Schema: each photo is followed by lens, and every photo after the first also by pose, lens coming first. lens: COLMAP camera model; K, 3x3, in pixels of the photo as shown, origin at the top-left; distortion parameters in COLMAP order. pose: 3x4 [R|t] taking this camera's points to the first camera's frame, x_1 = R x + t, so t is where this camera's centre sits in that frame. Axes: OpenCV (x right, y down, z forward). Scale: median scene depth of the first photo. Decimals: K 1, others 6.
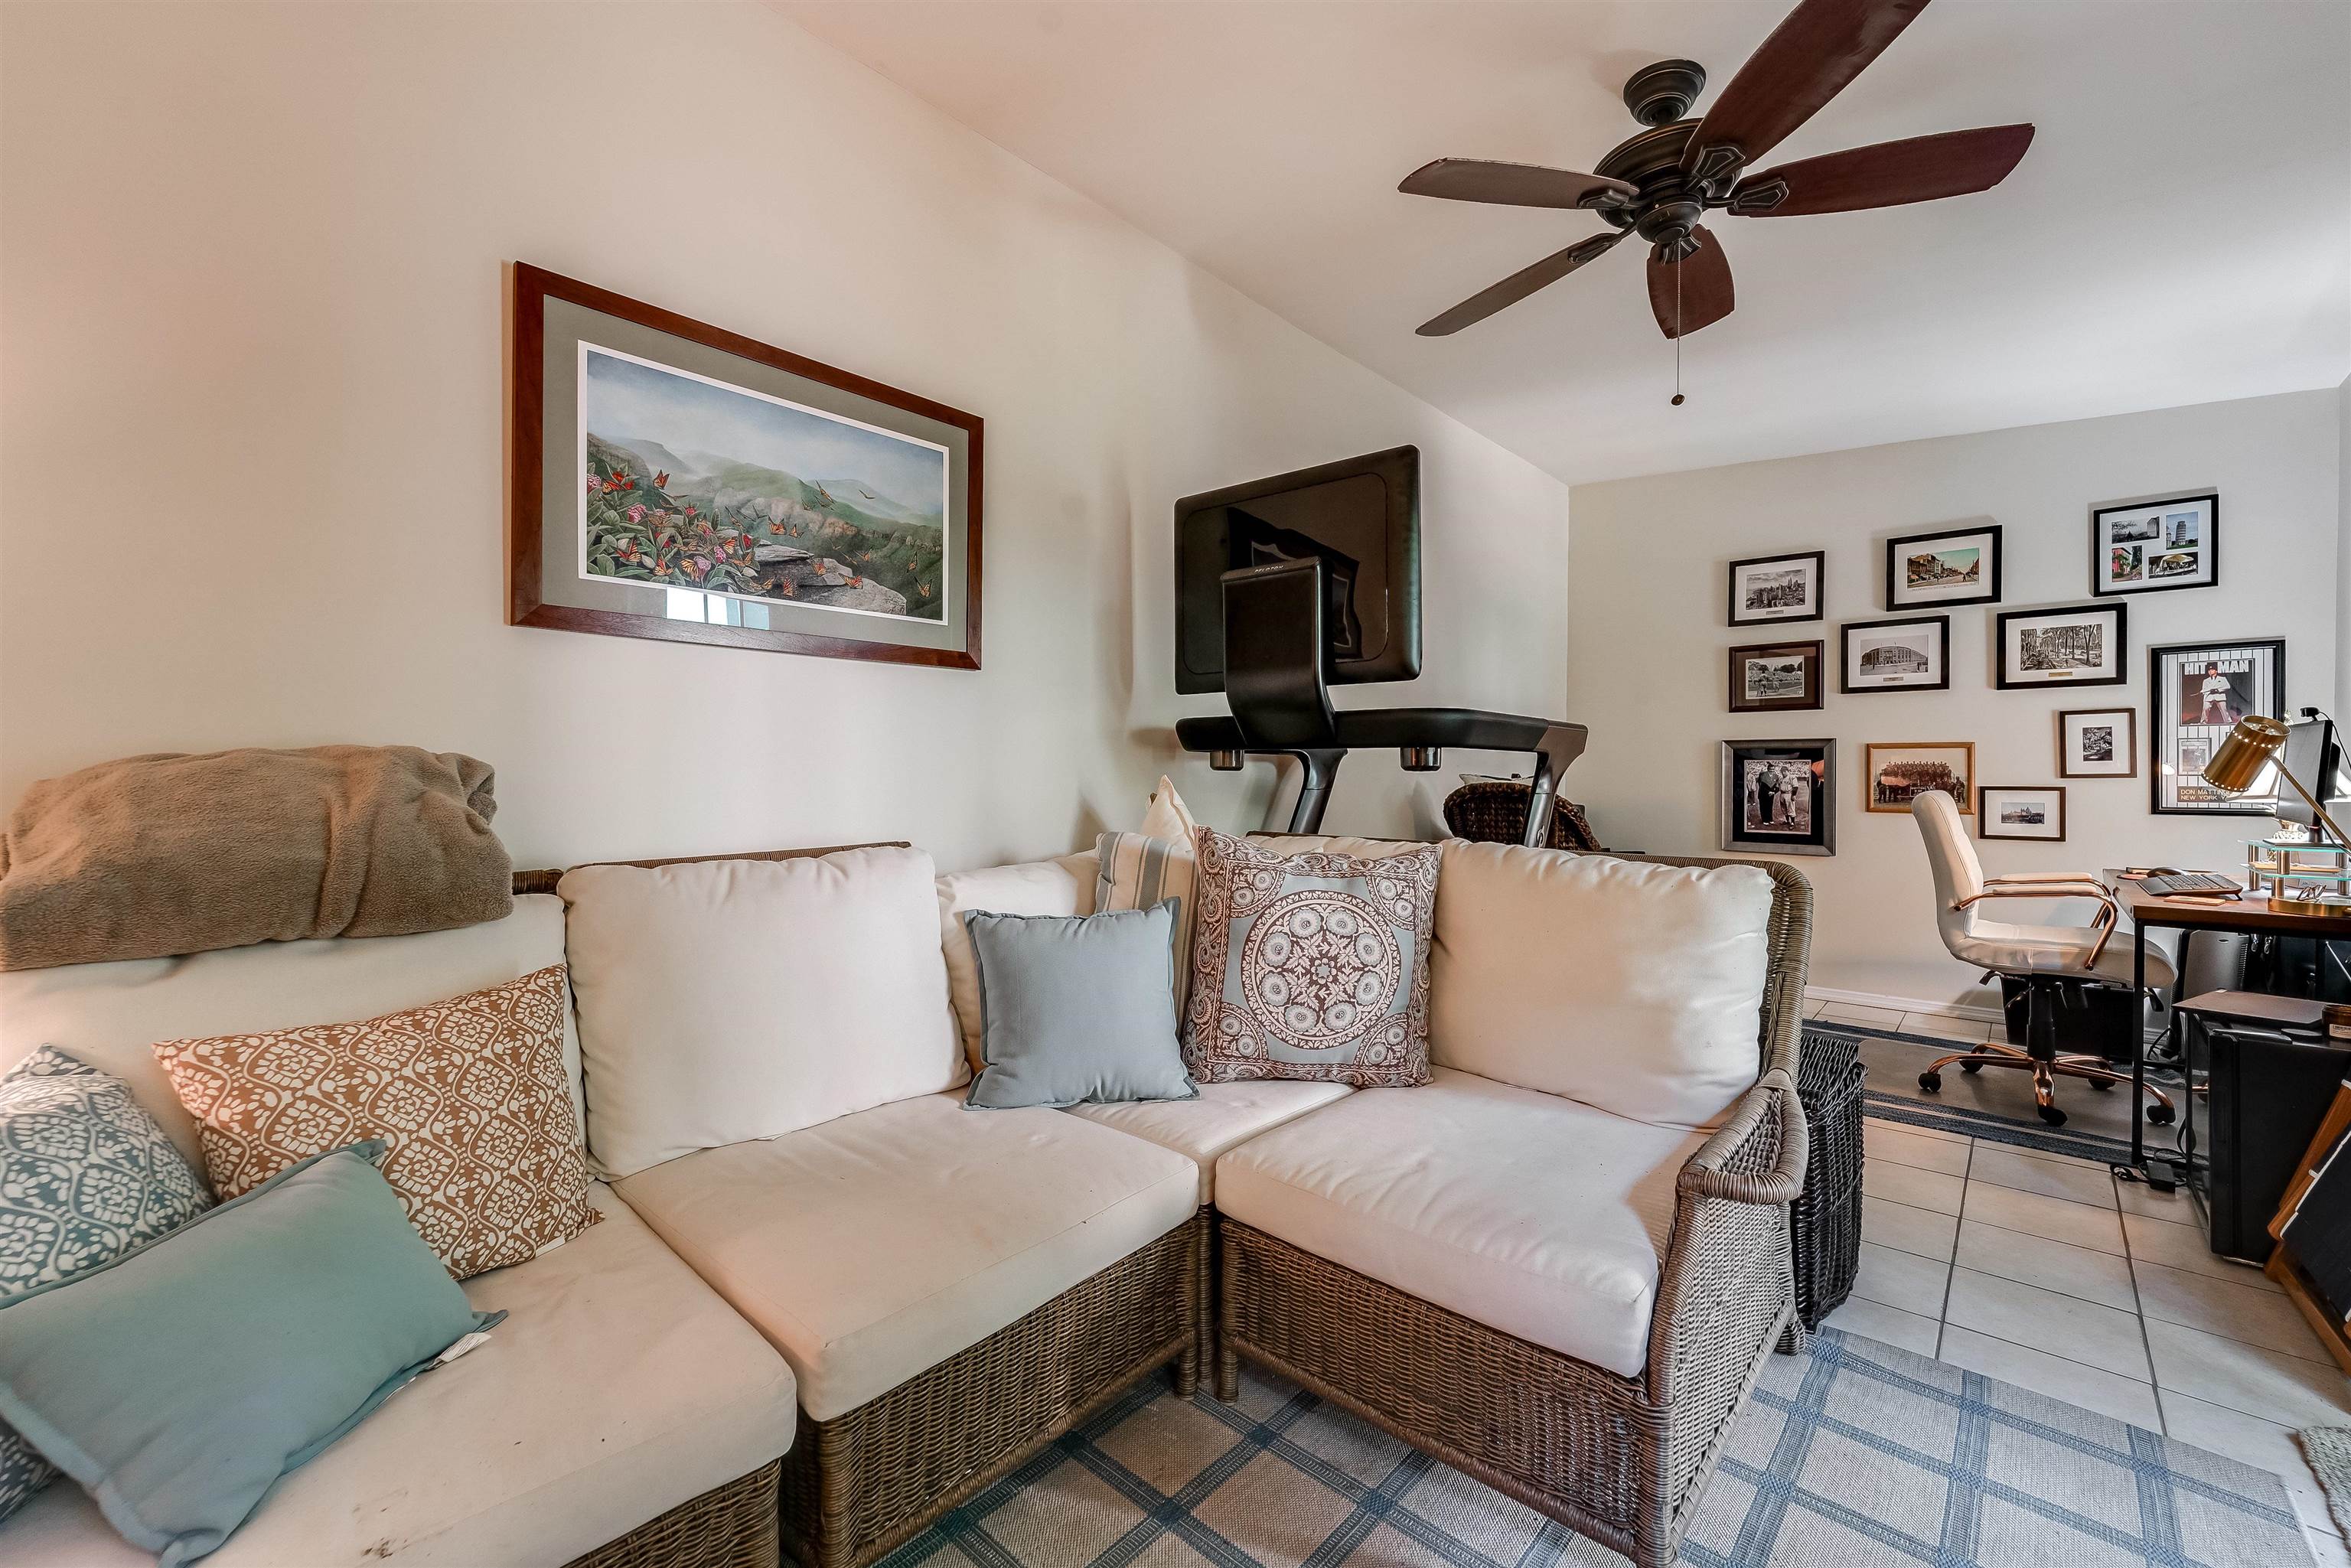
lens RADIAL K [[943.8, 0, 1202.7], [0, 943.8, 775.9], [0, 0, 1]] dist [-0.007980, 0.000802]
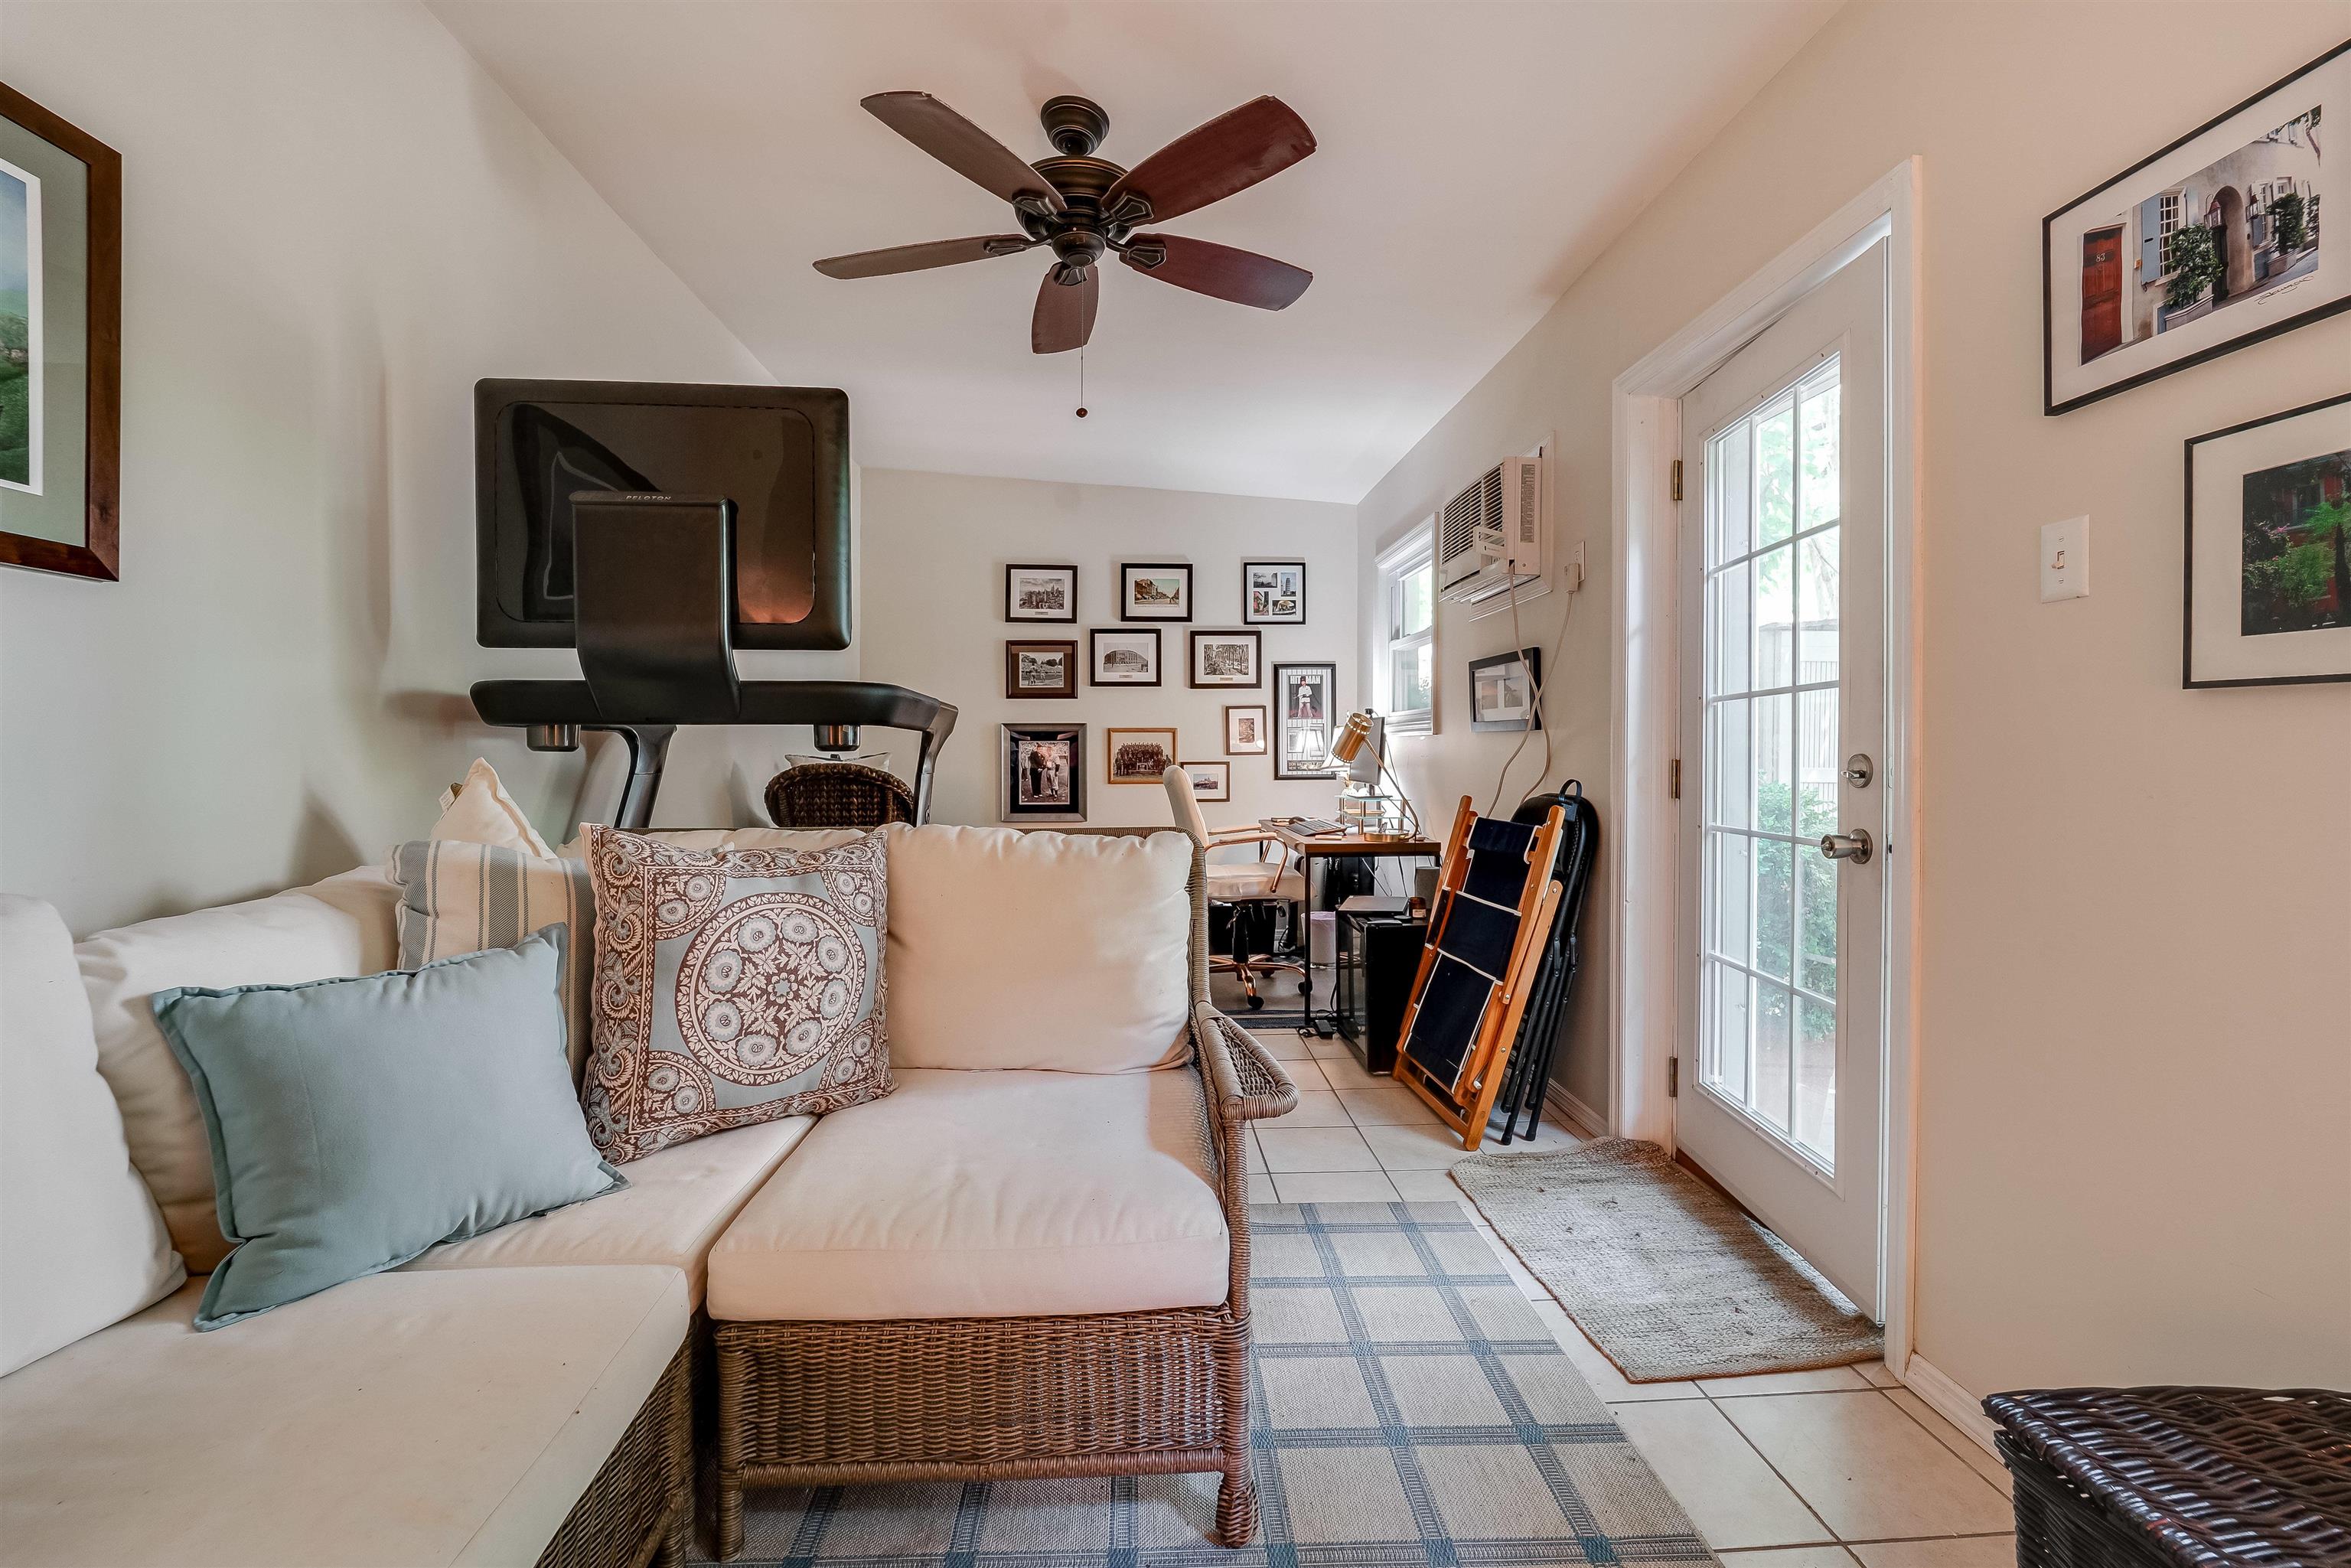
lens RADIAL K [[940.8, 0, 1168.2], [0, 940.8, 757.5], [0, 0, 1]] dist [-0.006918, -0.000122]
pose [[0.718724, -0.007661, 0.695253, -0.168593], [0.007178, 0.999968, 0.003599, 0.000191], [-0.695258, 0.002404, 0.718756, 0.127411]]
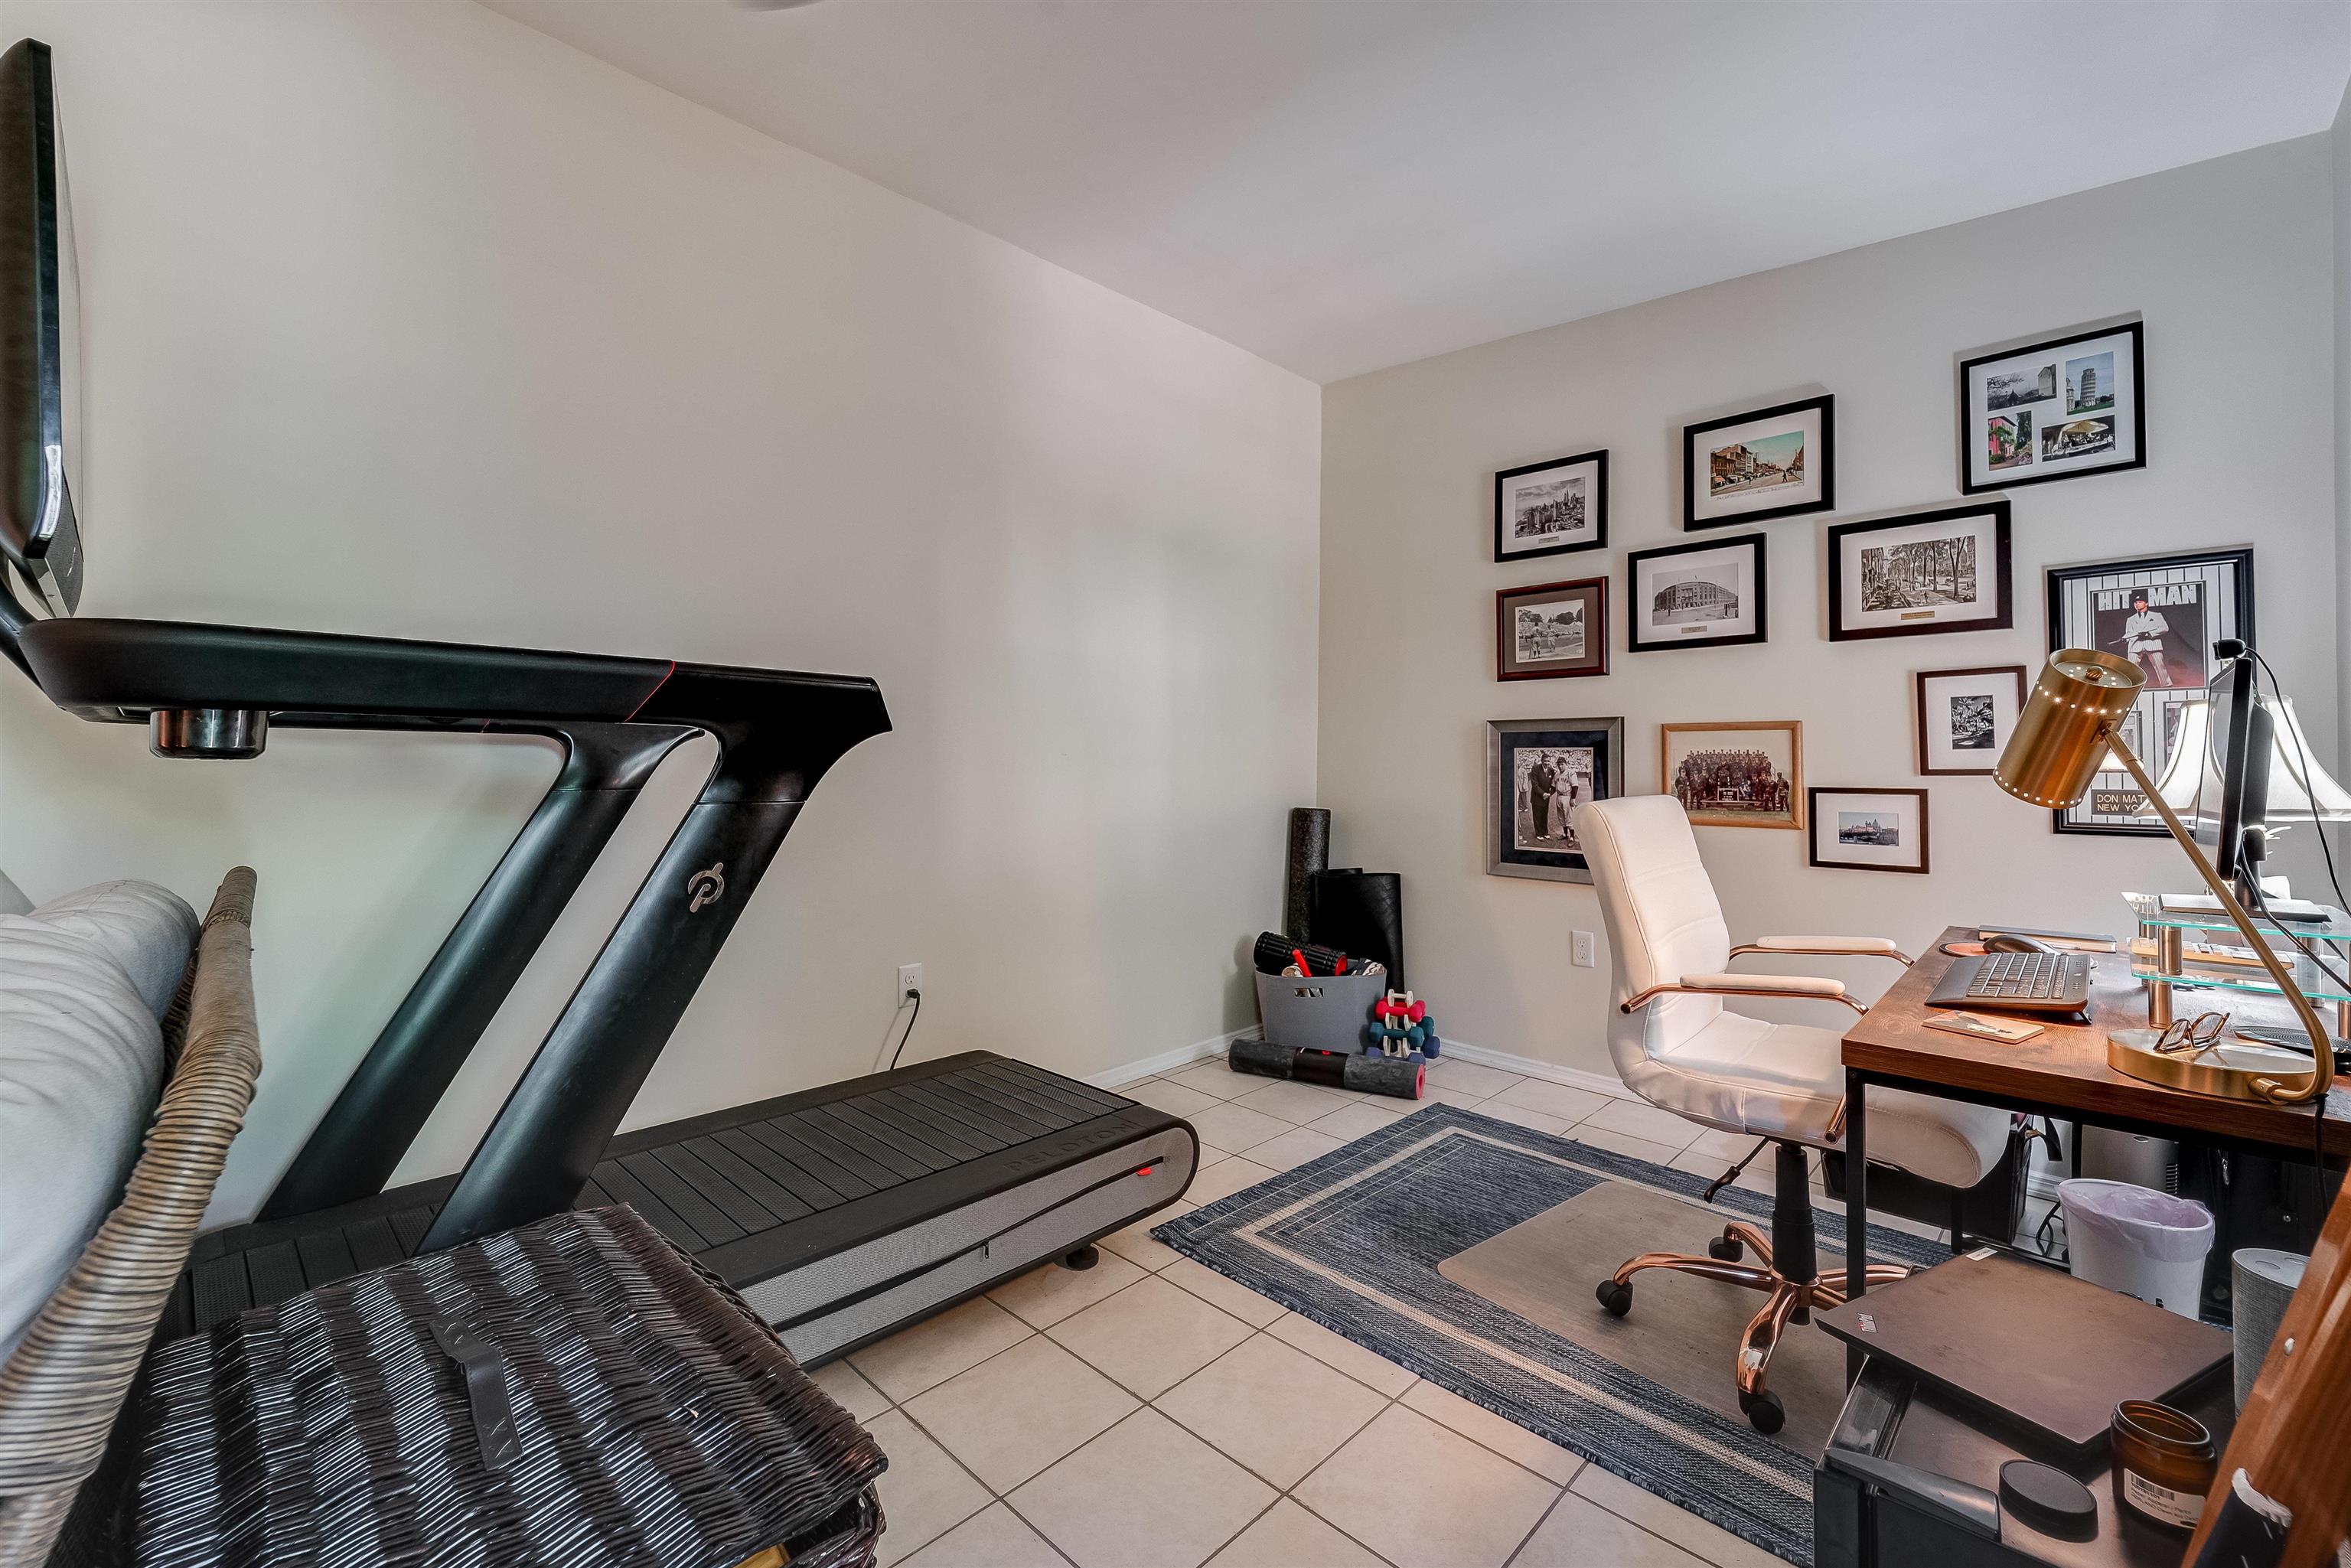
lens RADIAL K [[972.4, 0, 1194.3], [0, 972.4, 745.7], [0, 0, 1]] dist [-0.007003, -0.000242]
pose [[0.999337, 0.001771, -0.036377, 0.742933], [-0.002635, 0.999715, -0.023718, -0.001309], [0.036325, 0.023798, 0.999057, 0.530858]]
